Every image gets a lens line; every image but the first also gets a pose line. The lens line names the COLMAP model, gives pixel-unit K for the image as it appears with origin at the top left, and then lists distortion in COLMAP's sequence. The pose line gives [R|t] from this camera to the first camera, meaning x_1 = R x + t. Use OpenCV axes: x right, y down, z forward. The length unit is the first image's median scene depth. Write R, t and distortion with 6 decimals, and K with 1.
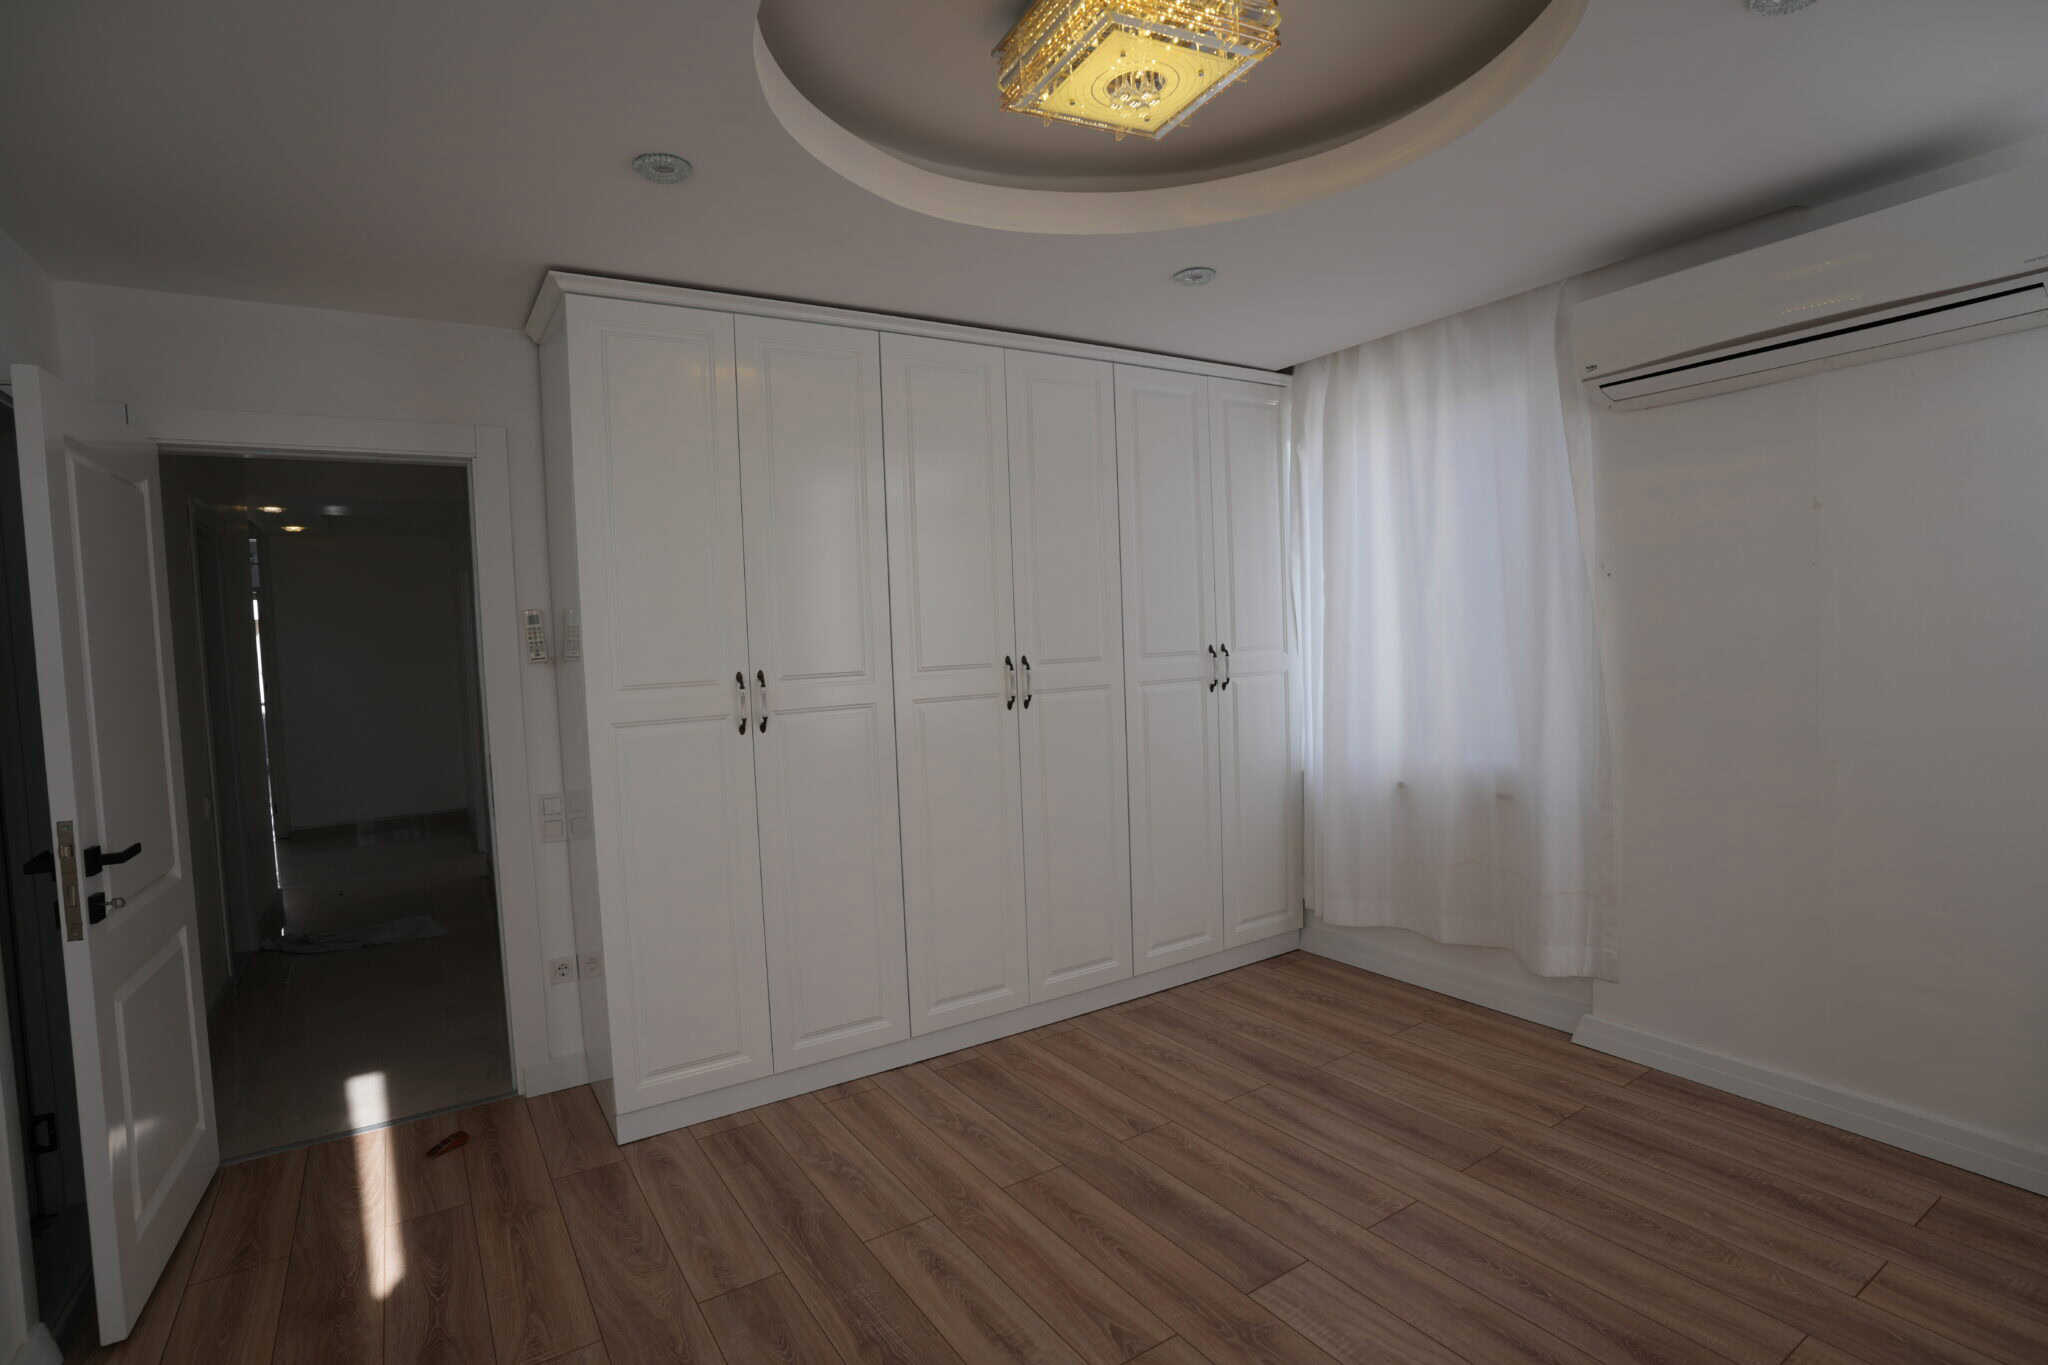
lens RADIAL K [[1008.2, 0, 1019.6], [0, 1008.2, 678.4], [0, 0, 1]] dist [-0.085819, 0.044289]
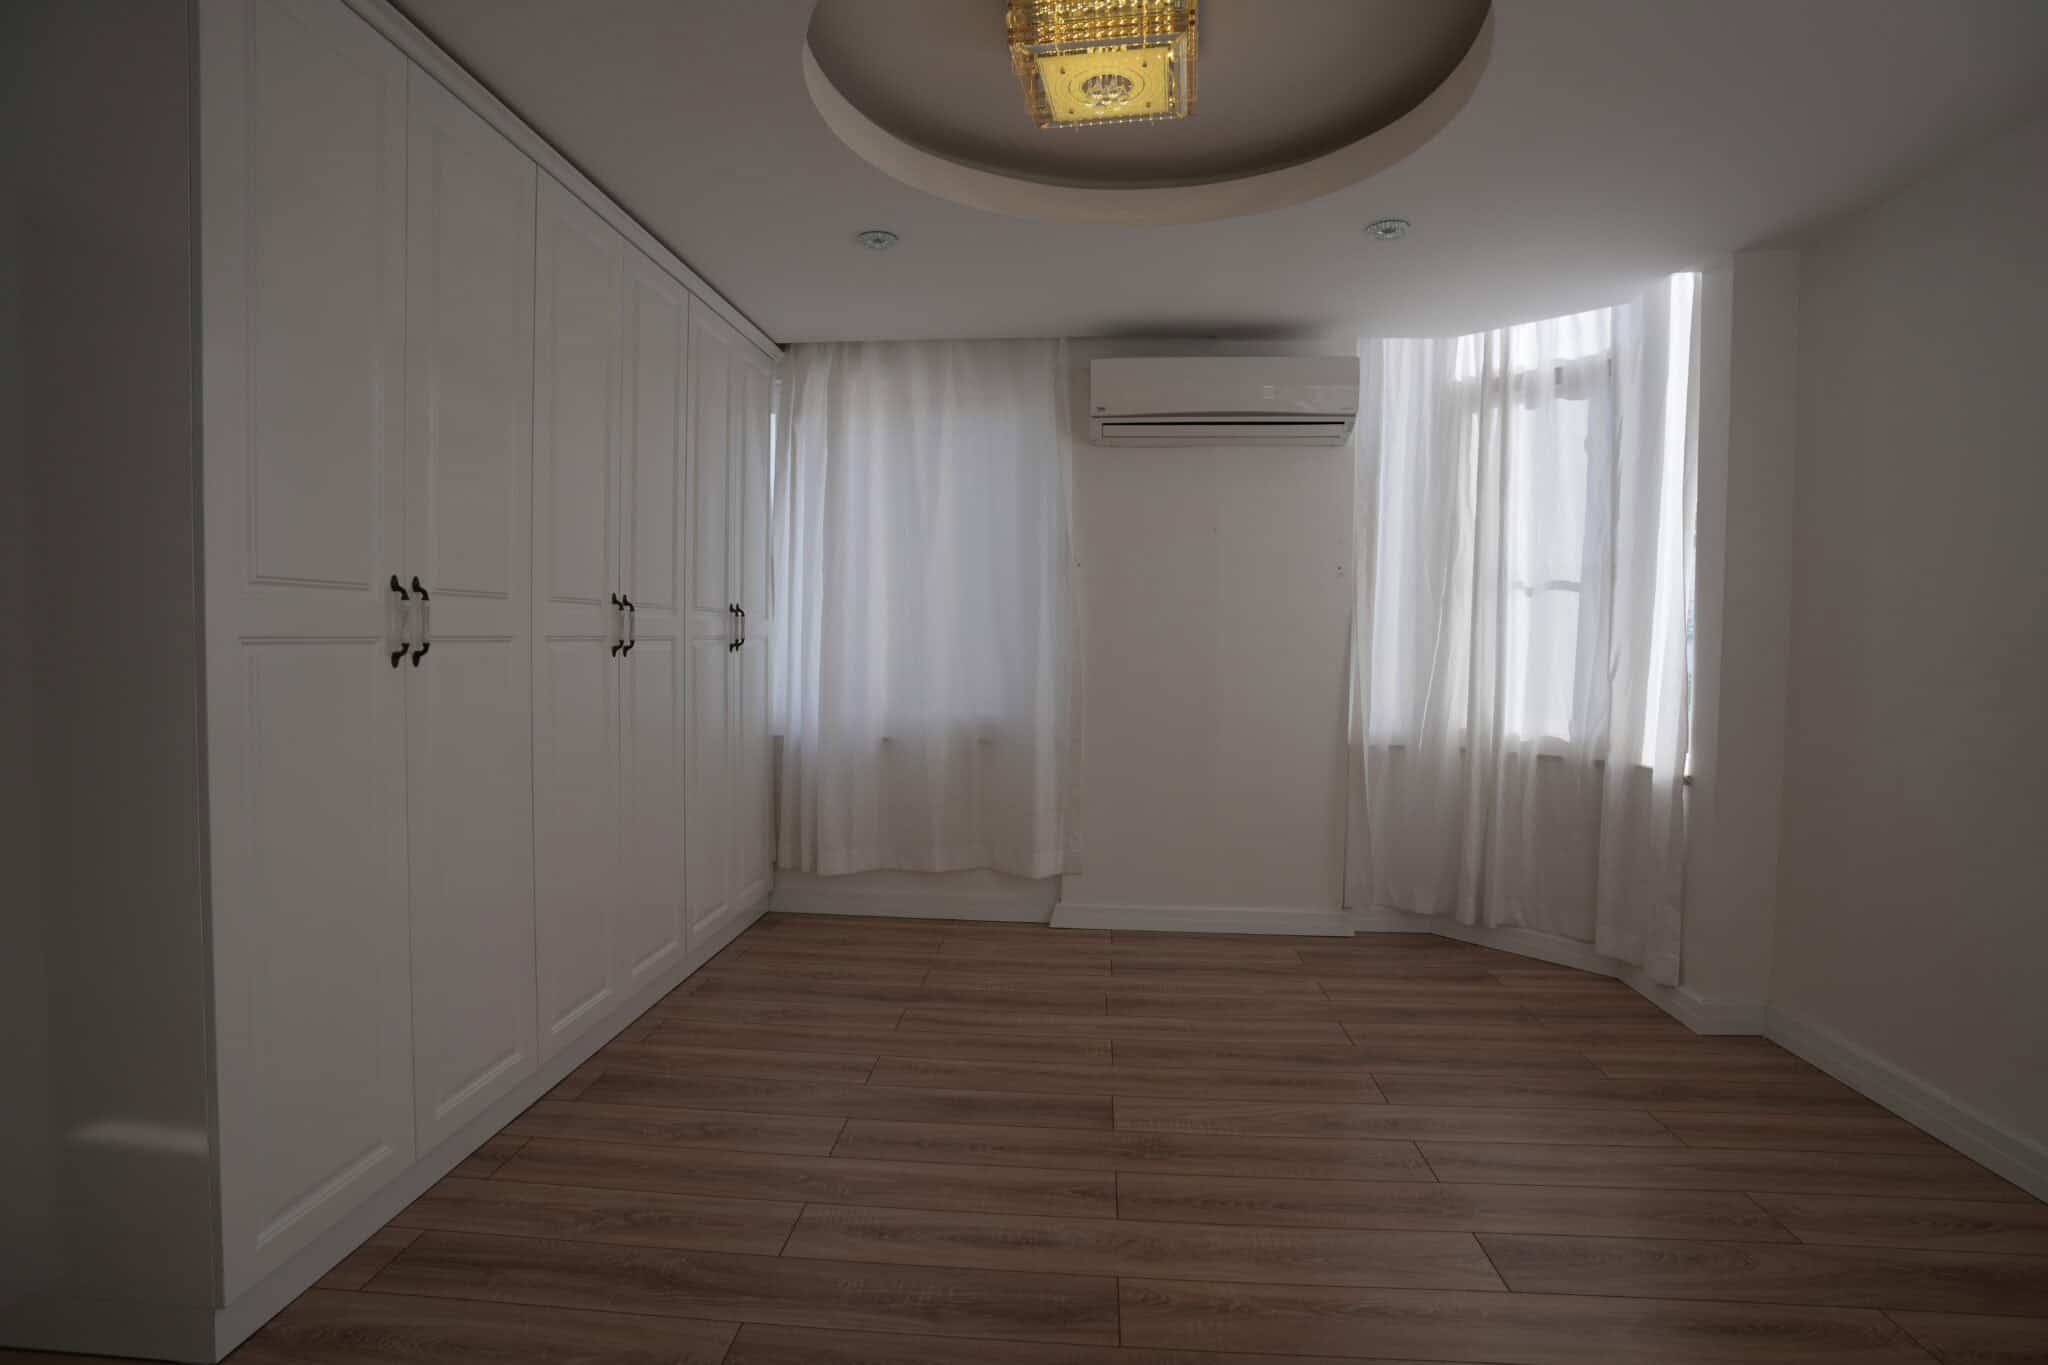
lens RADIAL K [[1008.2, 0, 1019.6], [0, 1008.2, 678.4], [0, 0, 1]] dist [-0.085819, 0.044289]
pose [[0.598729, 0.016372, 0.800784, -0.521611], [-0.000295, 0.999796, -0.020220, 0.072412], [-0.800951, 0.011870, 0.598612, 0.241896]]
